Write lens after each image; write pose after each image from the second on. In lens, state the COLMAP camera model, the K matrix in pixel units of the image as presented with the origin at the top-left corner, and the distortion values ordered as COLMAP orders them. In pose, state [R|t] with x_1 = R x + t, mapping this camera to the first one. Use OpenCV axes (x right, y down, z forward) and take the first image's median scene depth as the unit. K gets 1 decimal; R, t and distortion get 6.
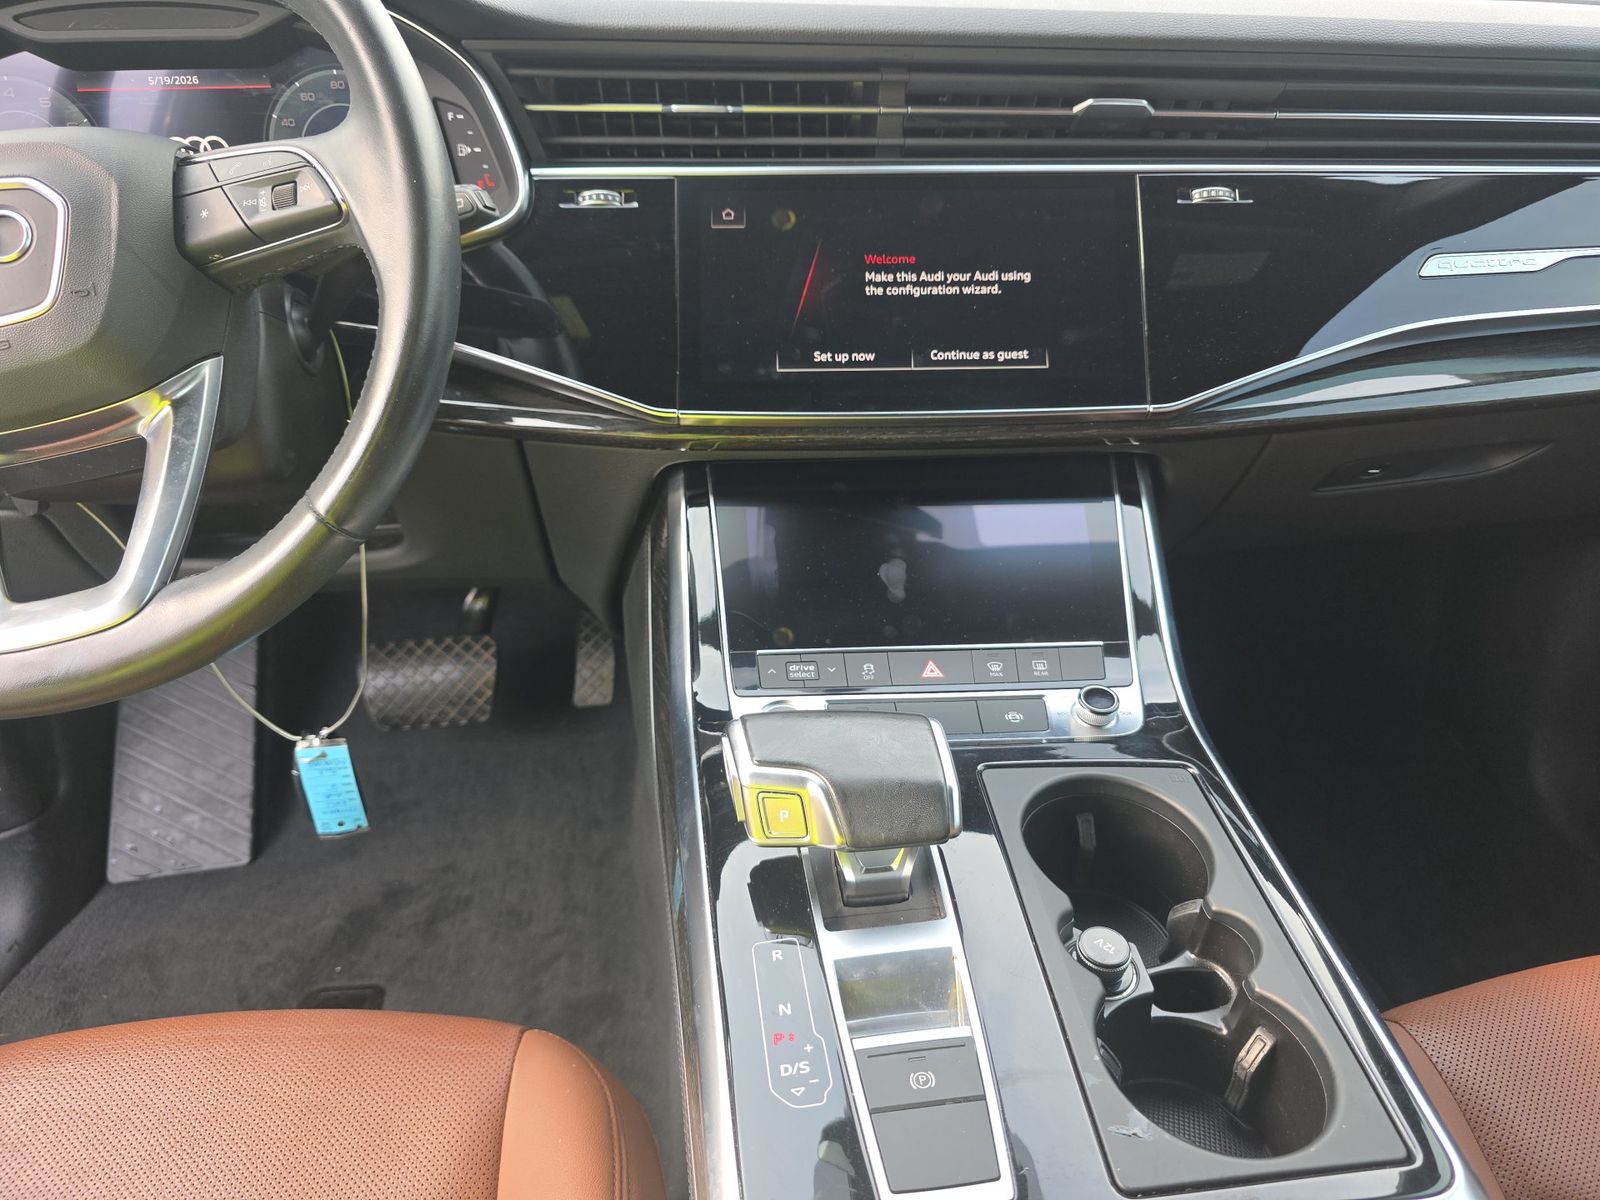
lens RADIAL K [[1086.8, 0, 806.3], [0, 1086.8, 587.9], [0, 0, 1]] dist [0.016437, -0.021650]
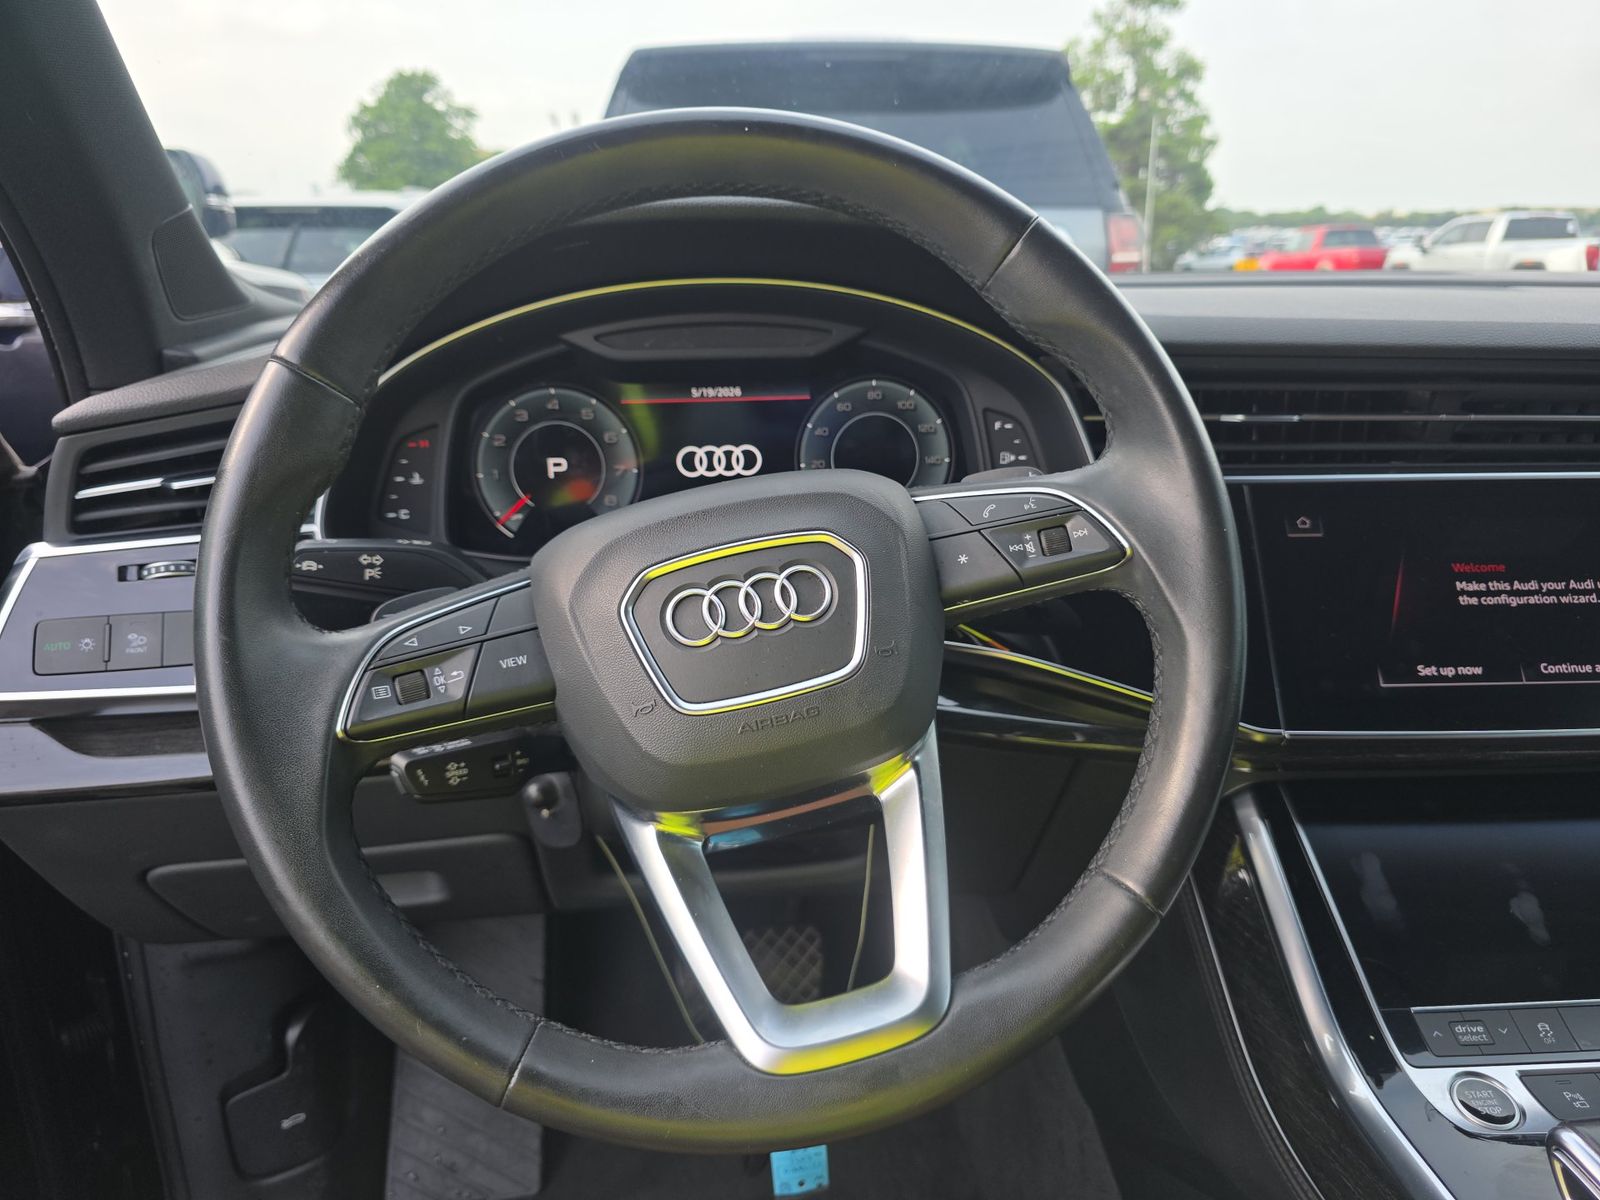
lens RADIAL K [[1086.8, 0, 789.4], [0, 1086.8, 596.8], [0, 0, 1]] dist [0.016437, -0.021650]
pose [[0.999984, -0.005457, 0.001203, -0.528121], [0.005585, 0.983266, -0.182092, -0.106864], [-0.000190, 0.182096, 0.983281, 0.067317]]
